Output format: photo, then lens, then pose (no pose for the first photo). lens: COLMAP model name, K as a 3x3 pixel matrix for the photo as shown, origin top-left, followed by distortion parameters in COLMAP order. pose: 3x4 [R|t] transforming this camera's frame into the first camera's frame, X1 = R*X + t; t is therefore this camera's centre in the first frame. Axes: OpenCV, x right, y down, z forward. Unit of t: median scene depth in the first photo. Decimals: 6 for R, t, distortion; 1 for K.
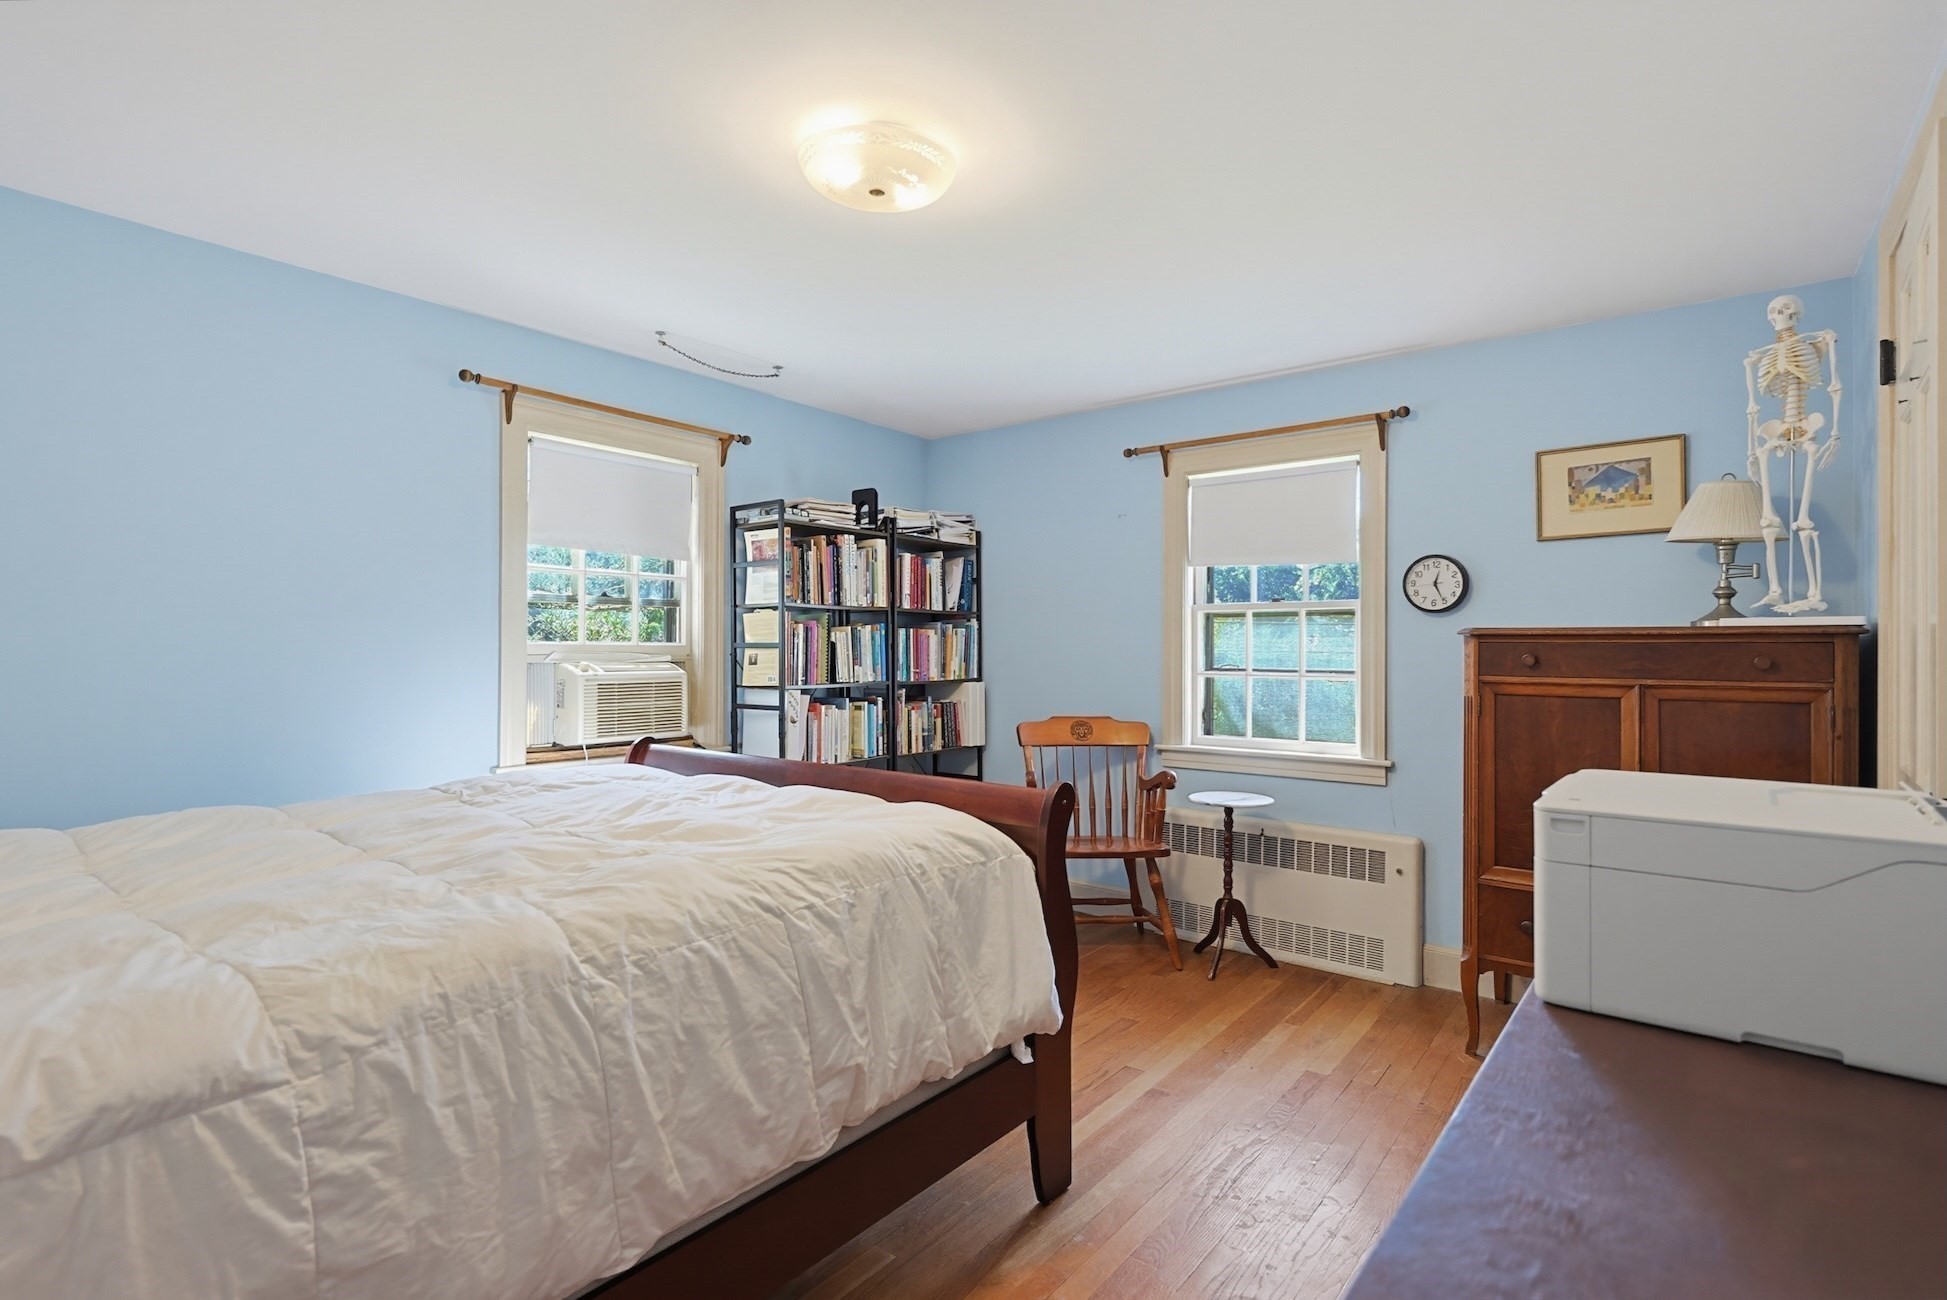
lens RADIAL K [[942.6, 0, 969.4], [0, 942.6, 658.7], [0, 0, 1]] dist [0.001045, 0.001254]
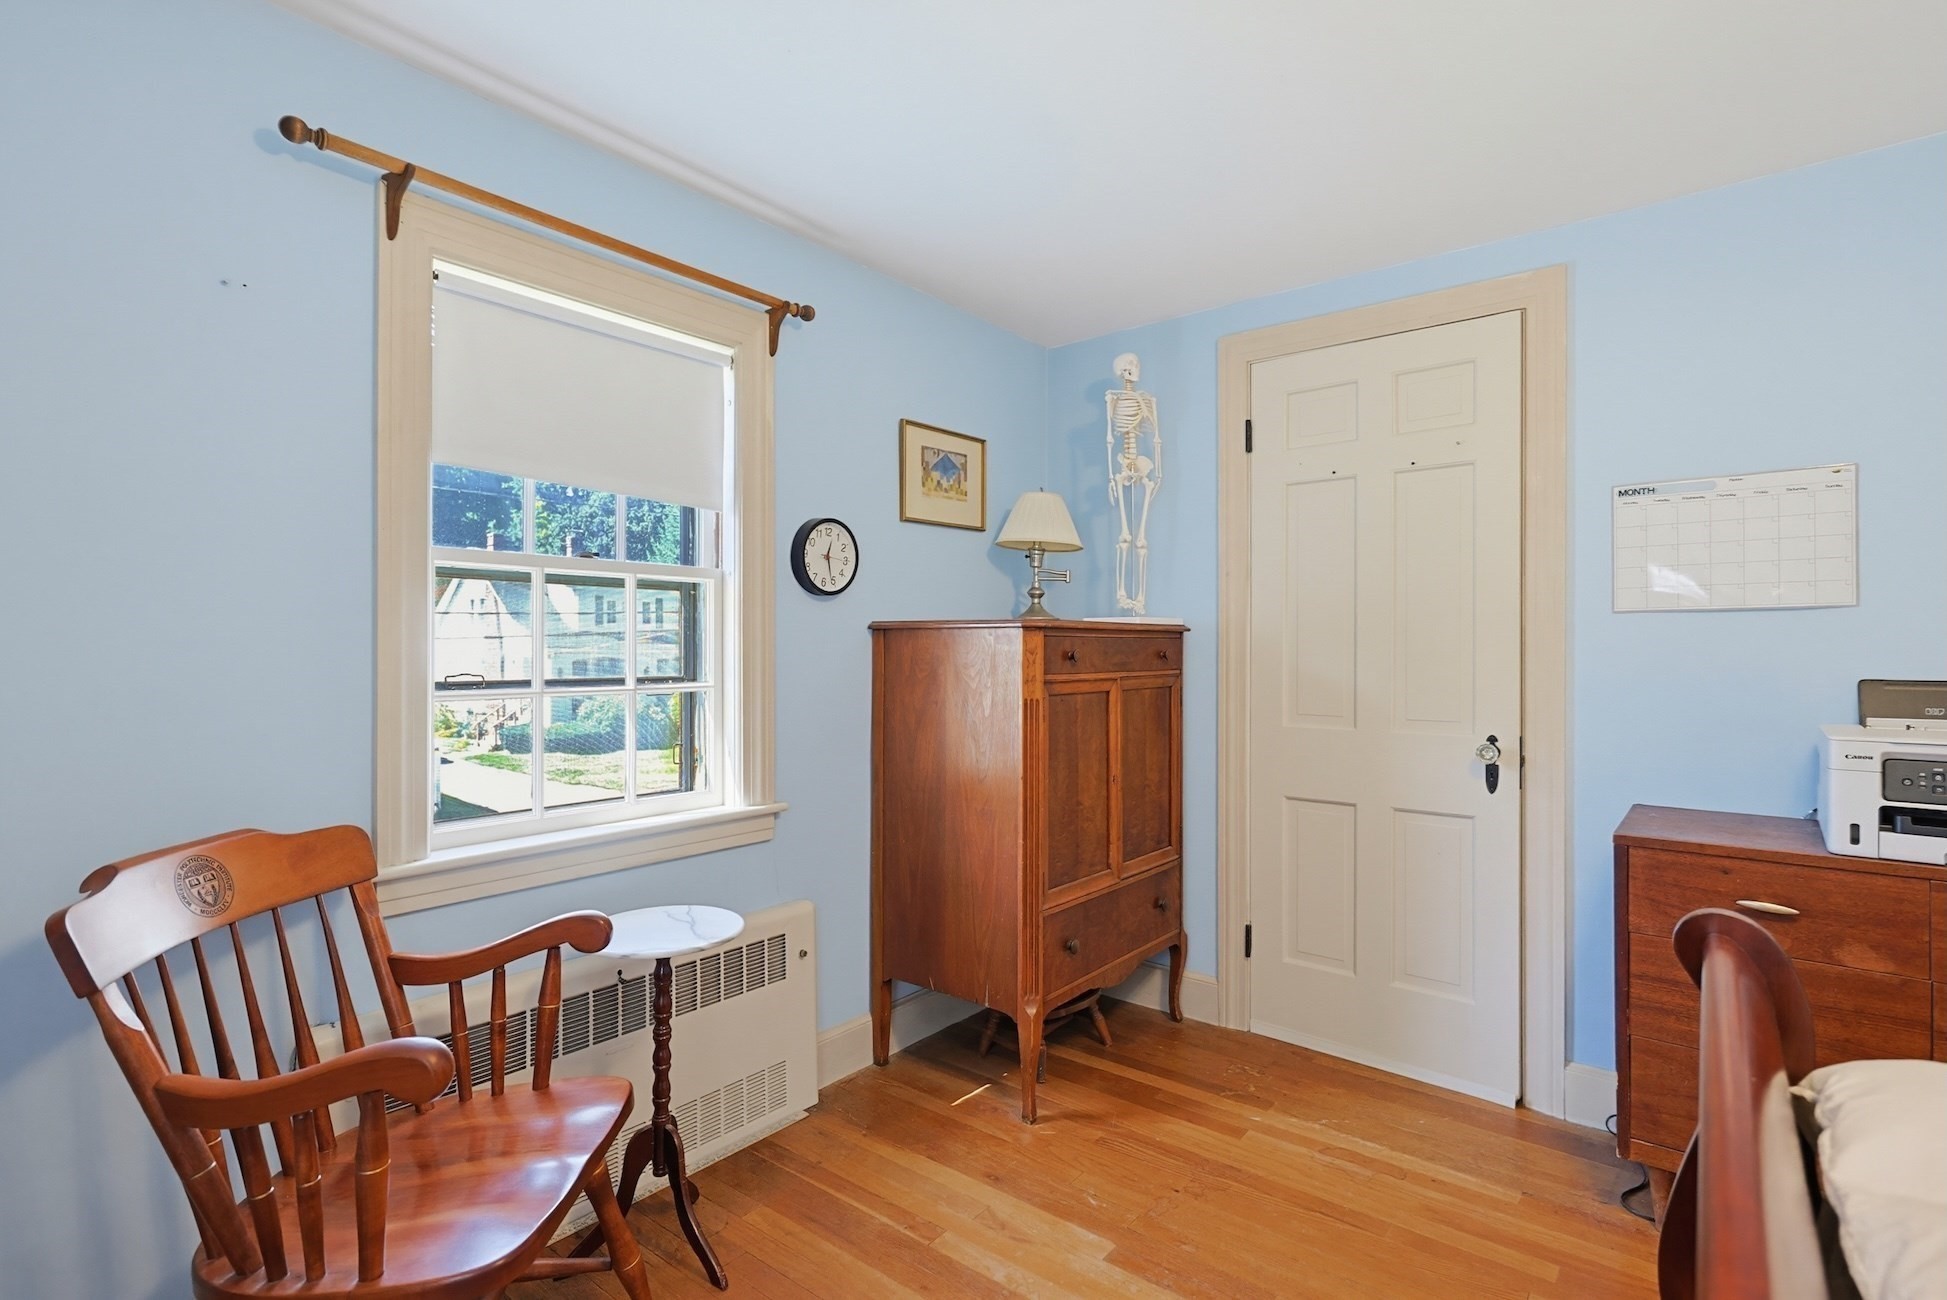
lens RADIAL K [[942.6, 0, 973.0], [0, 942.6, 647.0], [0, 0, 1]] dist [0.001045, 0.001254]
pose [[-0.000500, -0.002651, 0.999996, -0.287157], [0.009730, 0.999949, 0.002655, -0.008203], [-0.999953, 0.009731, -0.000474, 0.964127]]
